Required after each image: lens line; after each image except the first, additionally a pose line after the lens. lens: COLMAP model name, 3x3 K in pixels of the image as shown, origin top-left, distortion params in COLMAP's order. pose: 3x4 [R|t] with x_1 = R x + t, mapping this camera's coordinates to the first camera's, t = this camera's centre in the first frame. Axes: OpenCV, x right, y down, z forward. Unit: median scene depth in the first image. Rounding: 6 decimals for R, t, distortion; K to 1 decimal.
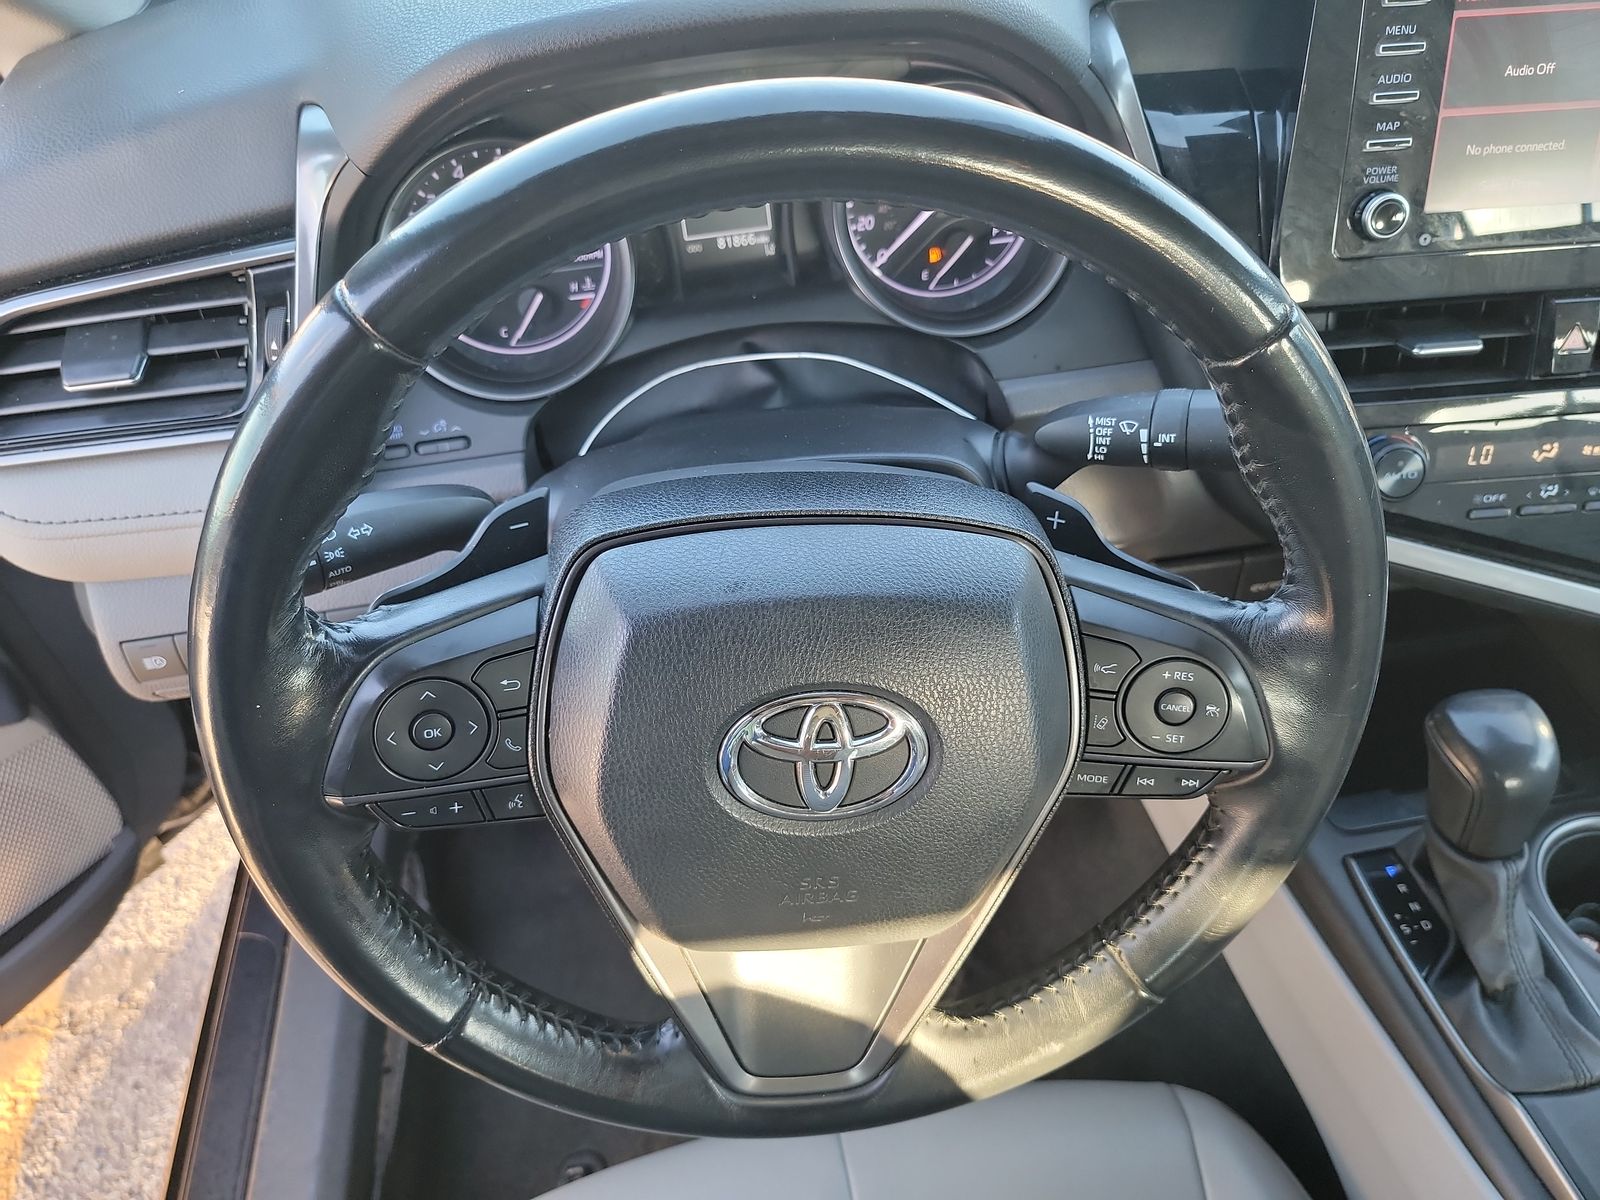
lens RADIAL K [[1112.1, 0, 802.5], [0, 1112.1, 594.6], [0, 0, 1]] dist [0.009938, -0.018225]
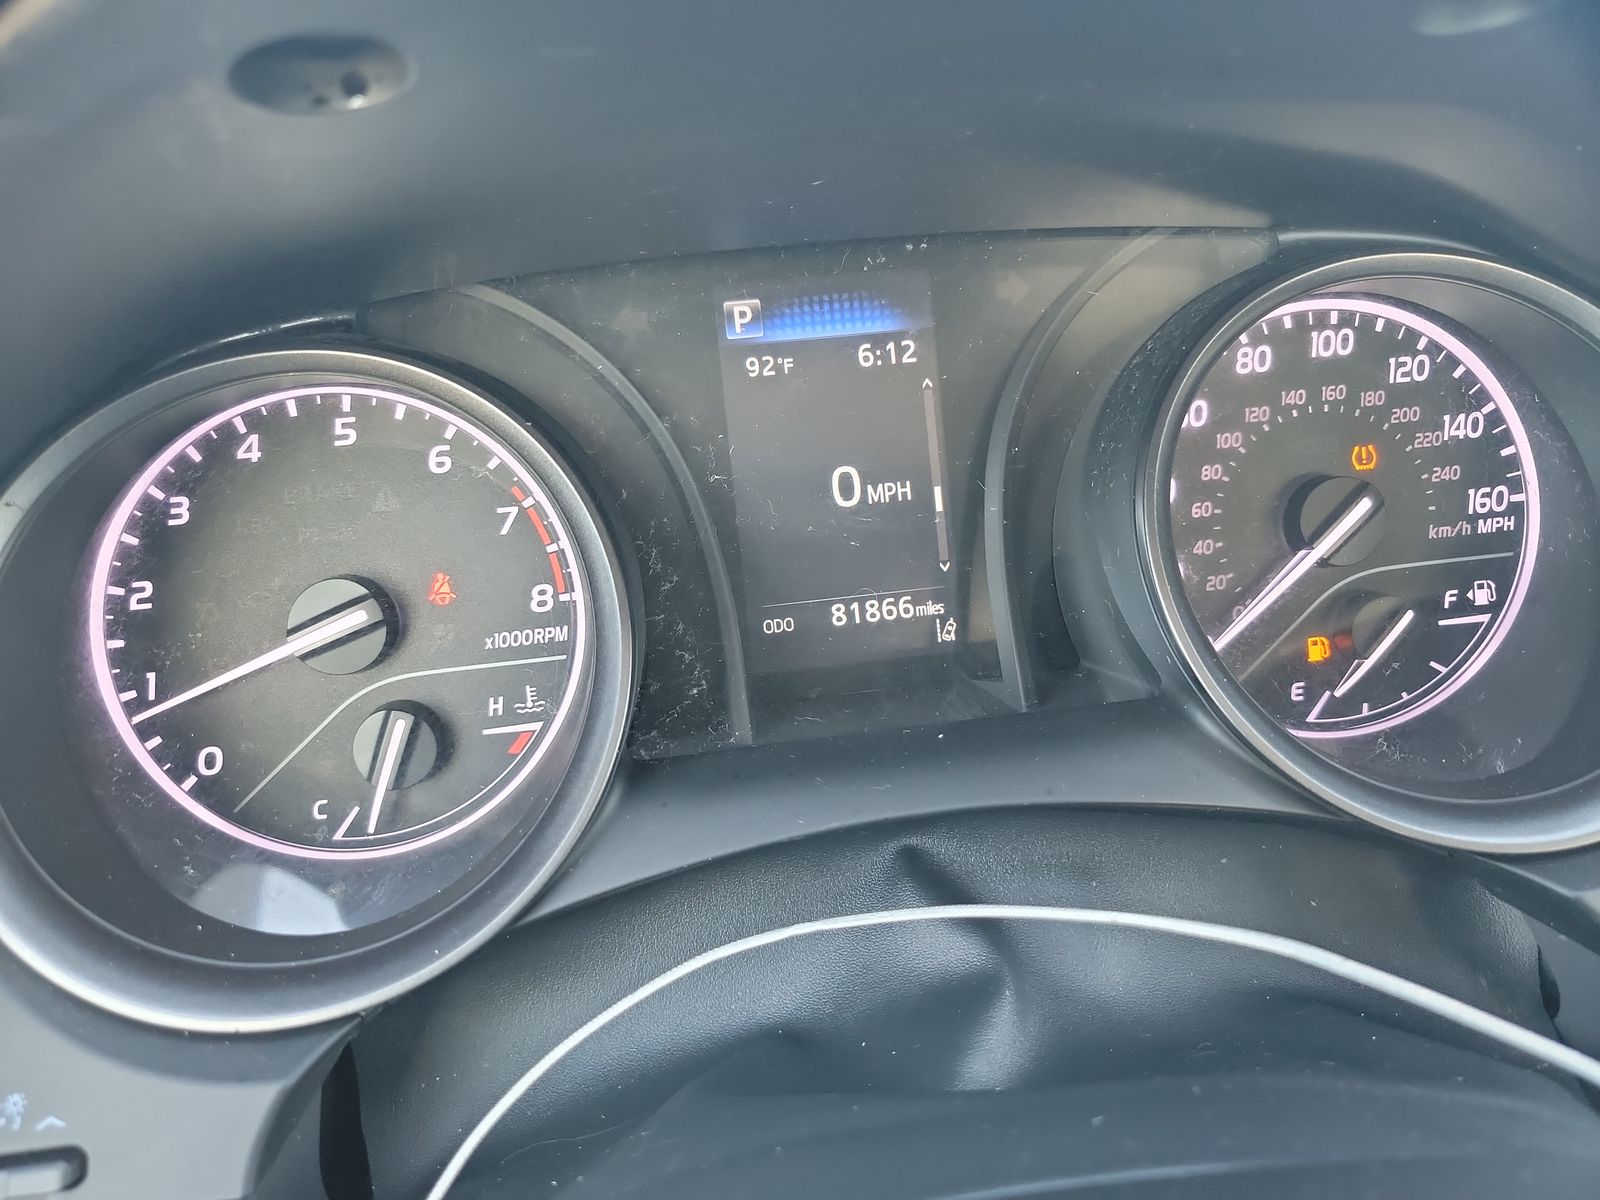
lens RADIAL K [[1112.1, 0, 793.3], [0, 1112.1, 592.7], [0, 0, 1]] dist [0.009938, -0.018225]
pose [[0.999305, 0.011056, -0.035595, -0.082894], [-0.023149, 0.932579, -0.360224, -0.180769], [0.029212, 0.360798, 0.932187, 0.642125]]
